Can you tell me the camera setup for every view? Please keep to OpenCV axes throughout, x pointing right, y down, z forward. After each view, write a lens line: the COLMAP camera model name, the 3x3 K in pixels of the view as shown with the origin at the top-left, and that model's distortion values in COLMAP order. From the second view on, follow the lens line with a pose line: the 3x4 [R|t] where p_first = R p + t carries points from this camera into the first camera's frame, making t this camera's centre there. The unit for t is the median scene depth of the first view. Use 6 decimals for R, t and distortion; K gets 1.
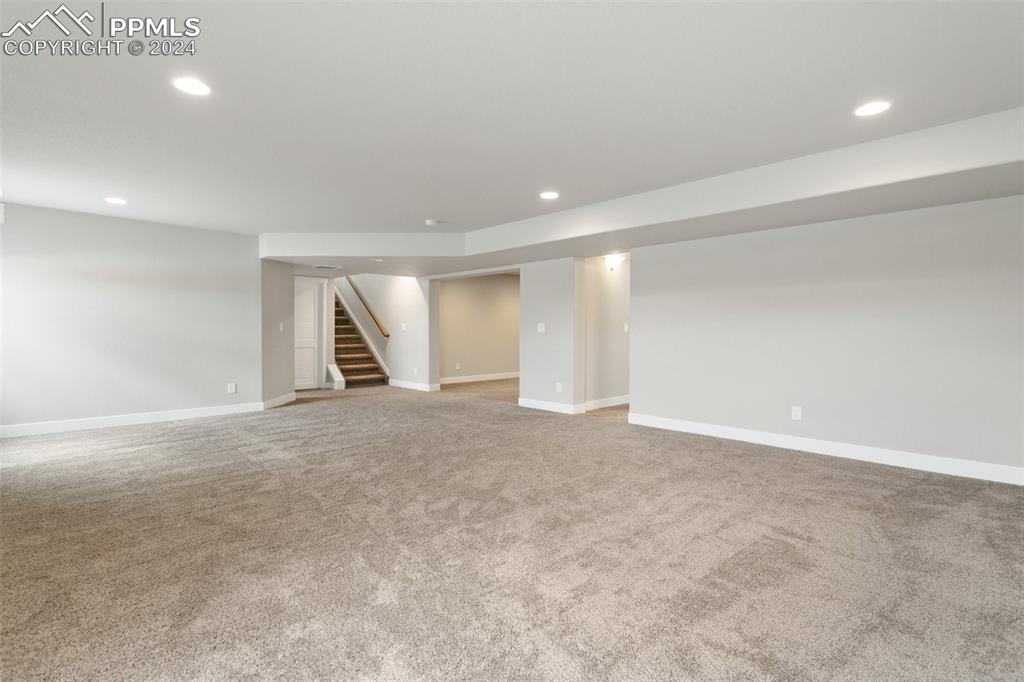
lens RADIAL K [[482.2, 0, 510.7], [0, 482.2, 335.2], [0, 0, 1]] dist [-0.003302, -0.000690]
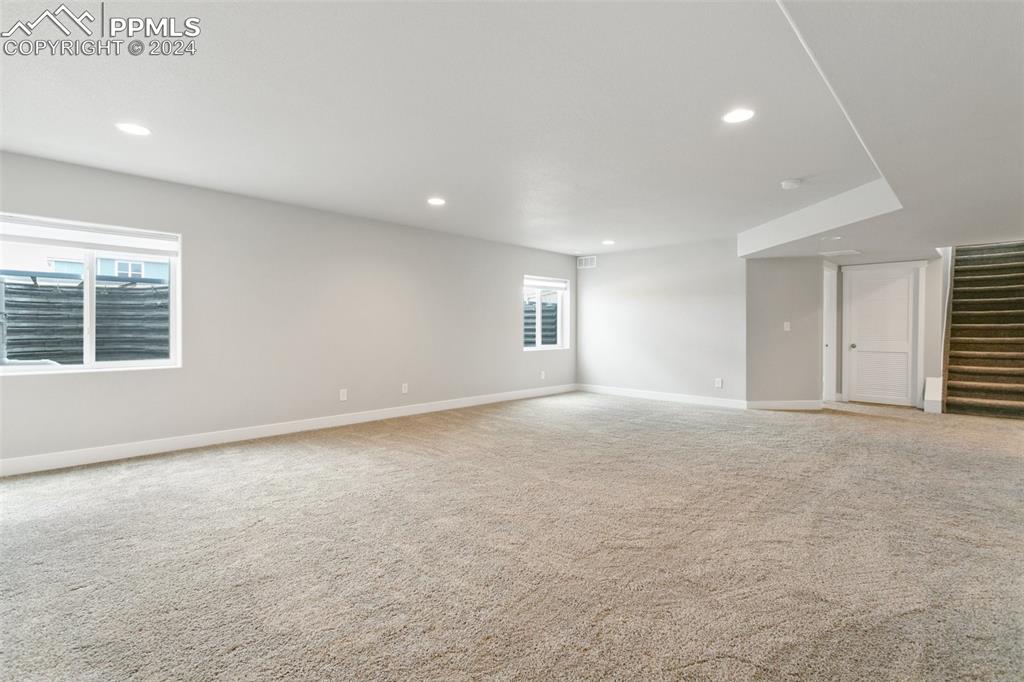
lens RADIAL K [[482.2, 0, 510.7], [0, 482.2, 335.2], [0, 0, 1]] dist [-0.003302, -0.000690]
pose [[-0.046853, 0.007804, -0.998871, 0.518903], [-0.006731, 0.999944, 0.008128, -0.002544], [0.998879, 0.007105, -0.046797, 0.579407]]
